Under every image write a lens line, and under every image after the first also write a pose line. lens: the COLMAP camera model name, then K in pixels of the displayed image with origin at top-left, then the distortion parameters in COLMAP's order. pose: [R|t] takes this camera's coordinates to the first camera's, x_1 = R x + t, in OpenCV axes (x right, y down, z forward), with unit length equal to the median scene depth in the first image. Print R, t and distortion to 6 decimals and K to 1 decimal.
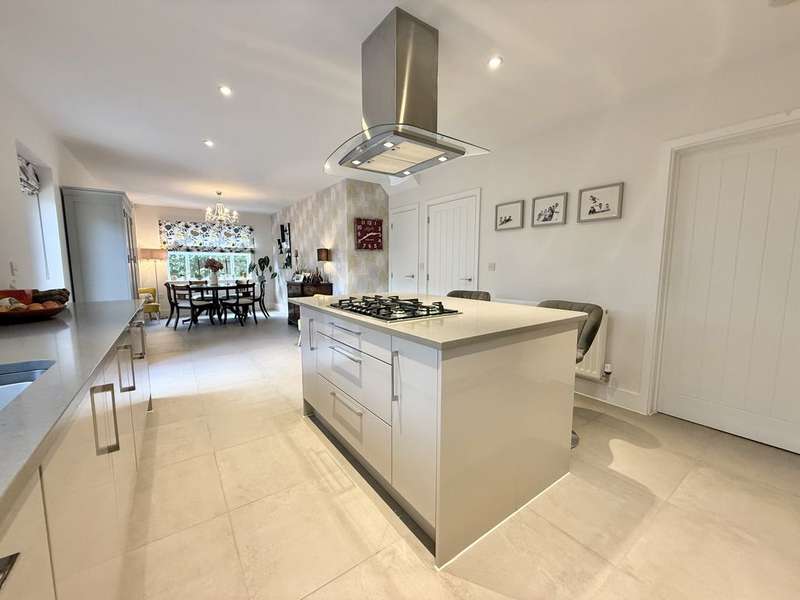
lens RADIAL K [[317.0, 0, 398.9], [0, 317.0, 298.7], [0, 0, 1]] dist [-0.000011, 0.000161]
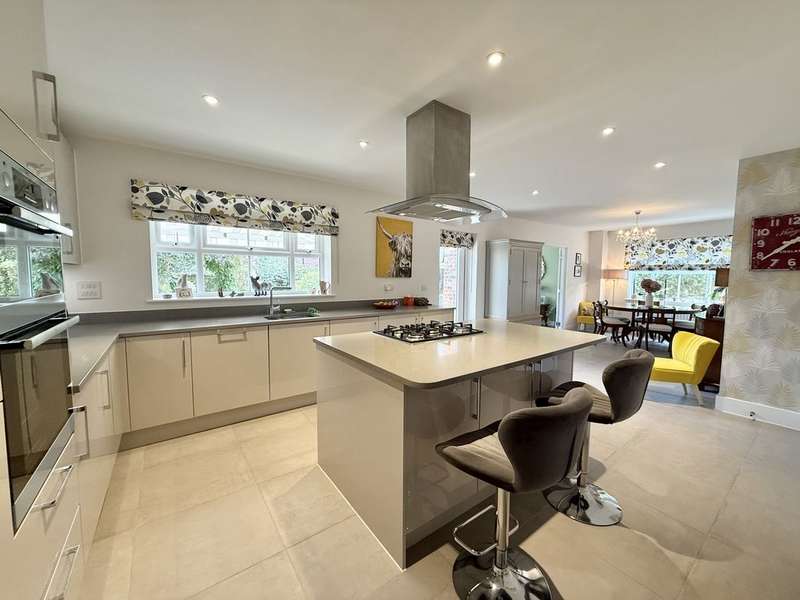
lens RADIAL K [[317.0, 0, 399.8], [0, 317.0, 300.8], [0, 0, 1]] dist [-0.000011, 0.000161]
pose [[0.016163, 0.079882, -0.996673, 0.328239], [-0.111417, 0.990739, 0.077600, -0.049082], [0.993642, 0.109792, 0.024914, 0.229651]]
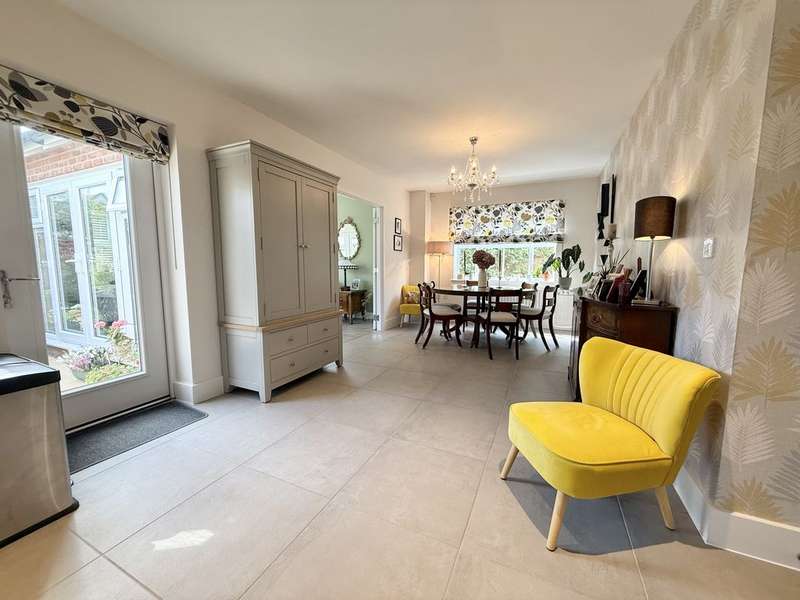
lens RADIAL K [[317.0, 0, 399.4], [0, 317.0, 302.4], [0, 0, 1]] dist [-0.000011, 0.000161]
pose [[0.492963, 0.103323, -0.863894, -0.058908], [-0.095704, 0.993338, 0.064193, -0.036549], [0.864771, 0.051033, 0.499567, 0.470905]]
